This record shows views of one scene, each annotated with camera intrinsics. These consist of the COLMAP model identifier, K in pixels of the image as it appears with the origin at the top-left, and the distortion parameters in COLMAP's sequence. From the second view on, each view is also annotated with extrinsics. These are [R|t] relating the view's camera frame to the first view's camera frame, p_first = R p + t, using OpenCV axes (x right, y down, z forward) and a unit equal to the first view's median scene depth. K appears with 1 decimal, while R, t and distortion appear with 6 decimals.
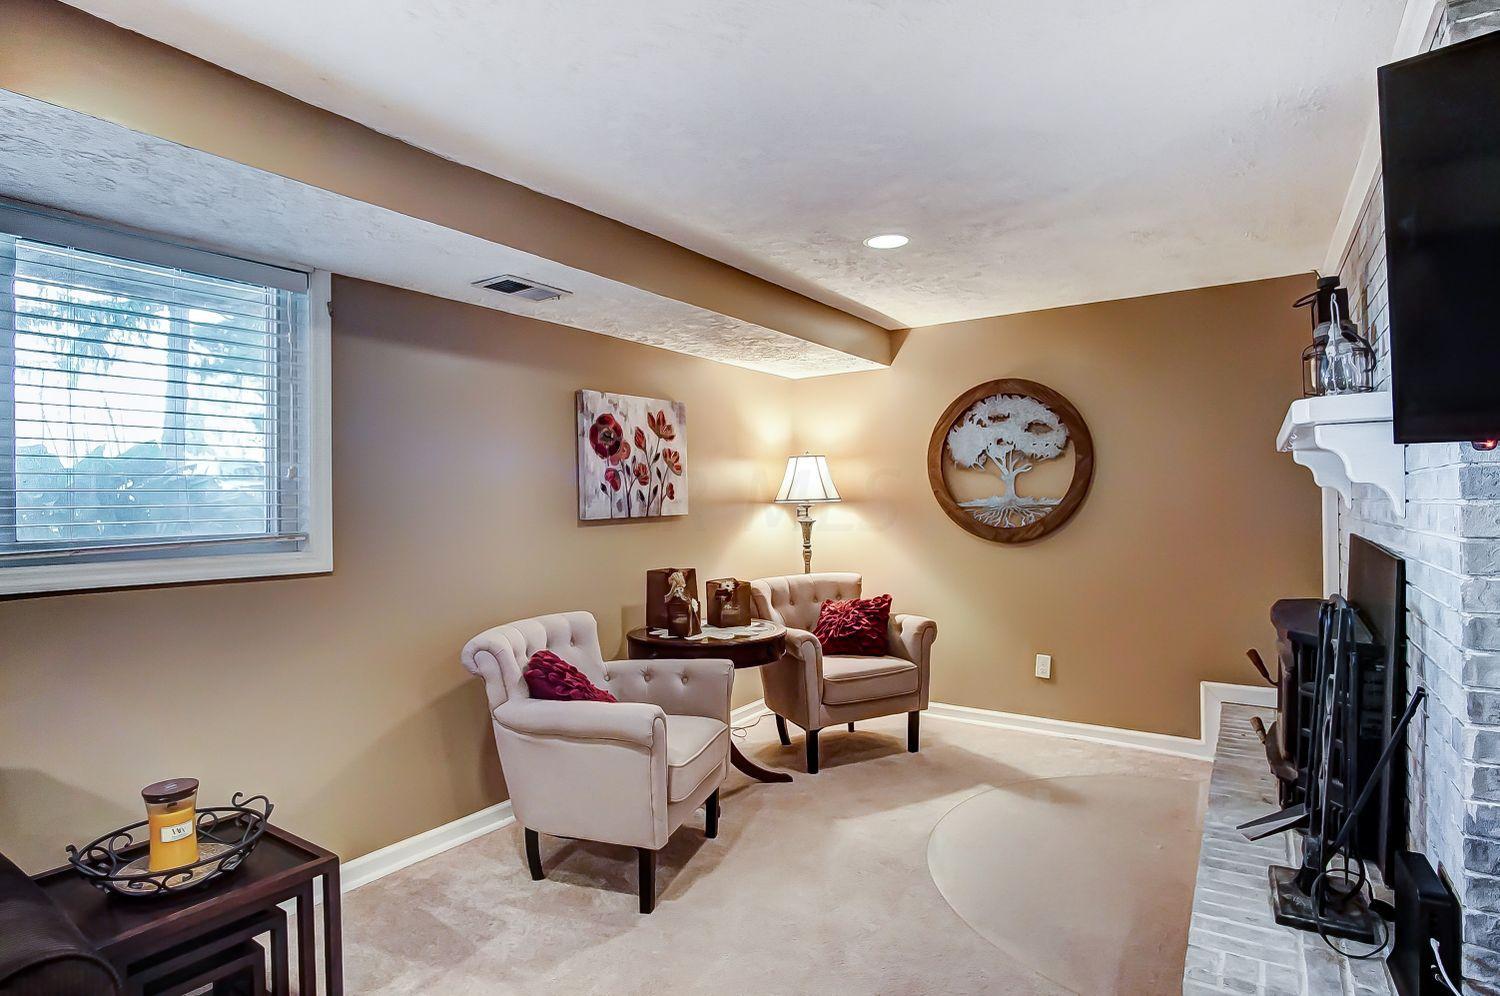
lens RADIAL K [[813.0, 0, 757.1], [0, 813.0, 498.8], [0, 0, 1]] dist [-0.030956, 0.005745]
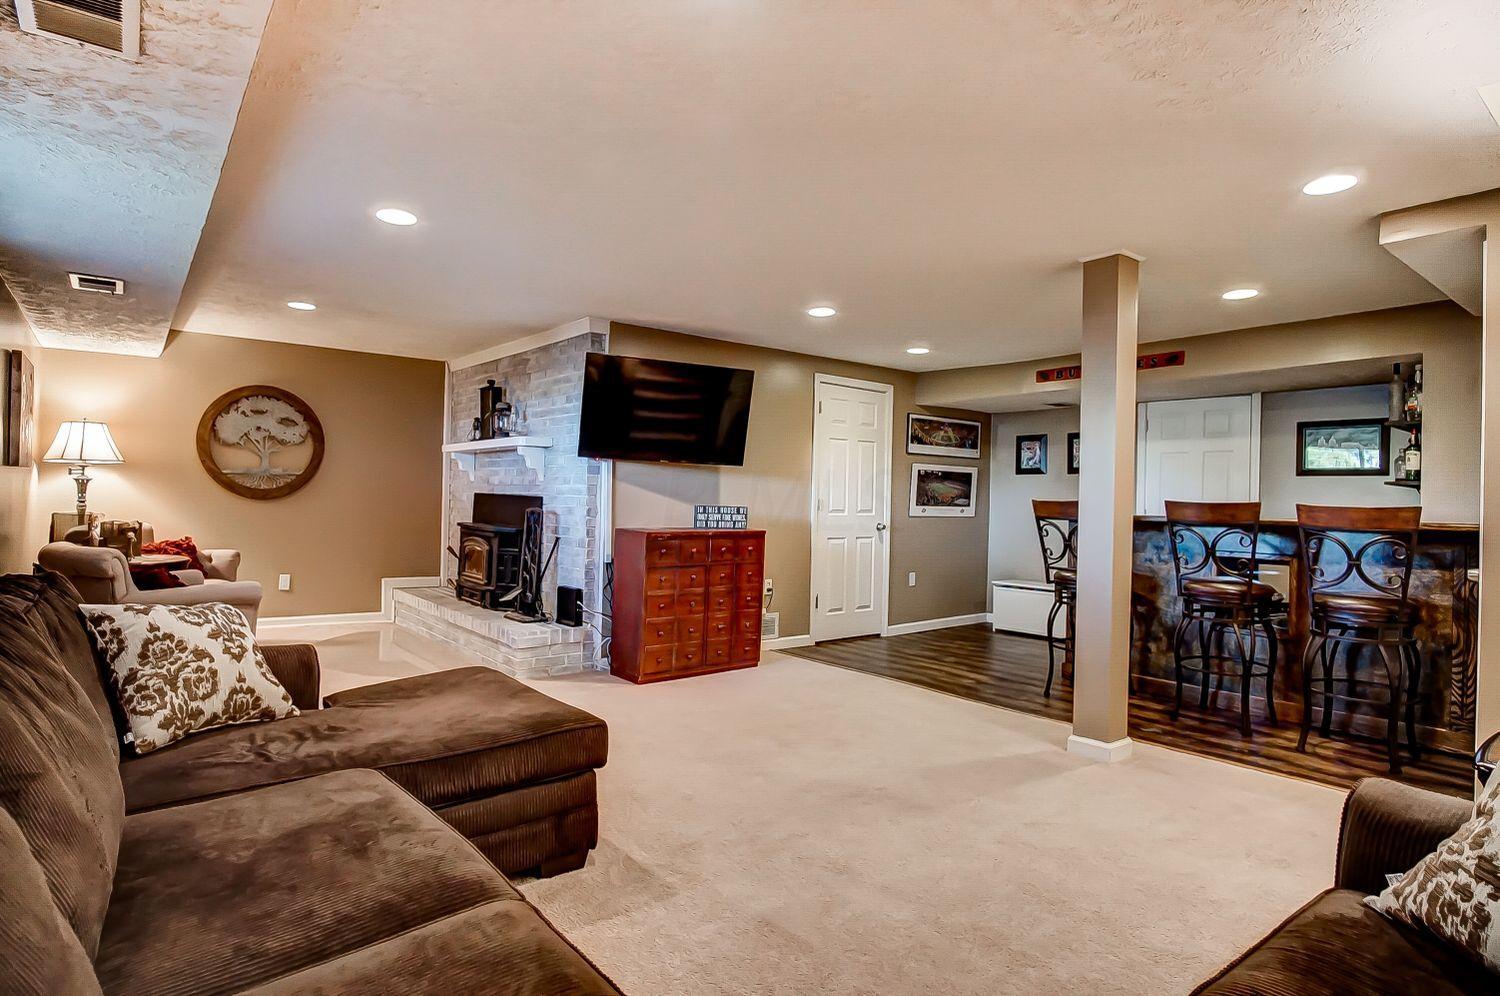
lens RADIAL K [[813.0, 0, 736.5], [0, 813.0, 498.3], [0, 0, 1]] dist [-0.030956, 0.005745]
pose [[0.309286, 0.020311, 0.950752, -0.827585], [-0.029371, 0.999499, -0.011798, 0.046853], [-0.950515, -0.024276, 0.309727, -0.255051]]
